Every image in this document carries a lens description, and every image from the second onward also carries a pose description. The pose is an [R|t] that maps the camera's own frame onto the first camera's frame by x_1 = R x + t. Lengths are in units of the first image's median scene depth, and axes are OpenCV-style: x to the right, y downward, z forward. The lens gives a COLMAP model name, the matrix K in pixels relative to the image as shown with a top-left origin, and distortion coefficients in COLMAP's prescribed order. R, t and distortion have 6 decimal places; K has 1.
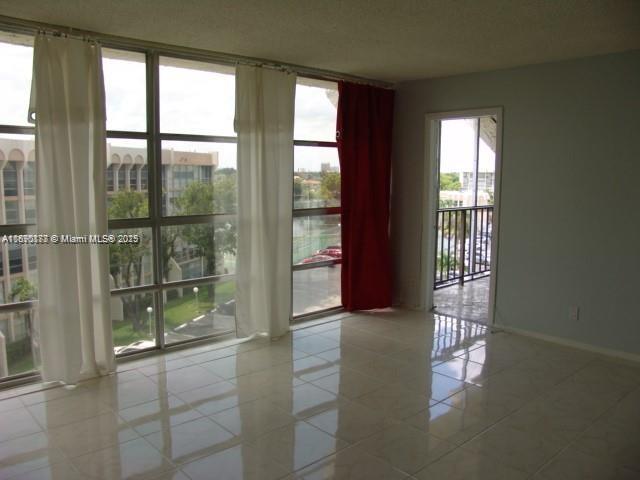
lens RADIAL K [[549.8, 0, 315.9], [0, 549.8, 246.0], [0, 0, 1]] dist [-0.096321, 0.023081]
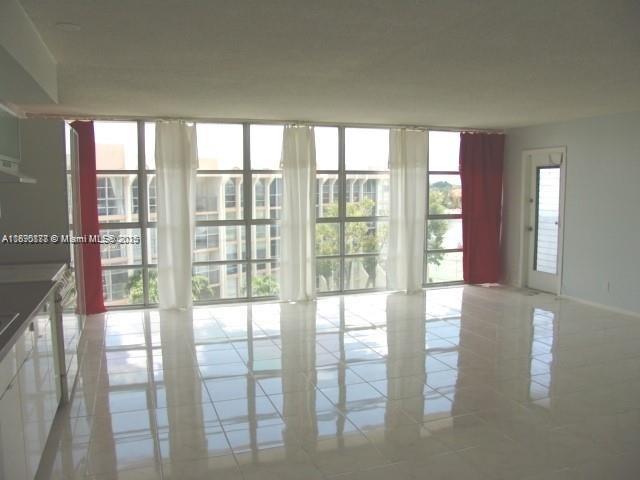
lens RADIAL K [[662.0, 0, 321.6], [0, 662.0, 241.2], [0, 0, 1]] dist [-0.125156, 0.000000]
pose [[0.929598, 0.022590, -0.367882, 0.404941], [-0.038989, 0.998547, -0.037205, 0.099971], [0.366507, 0.048929, 0.929128, -0.944661]]
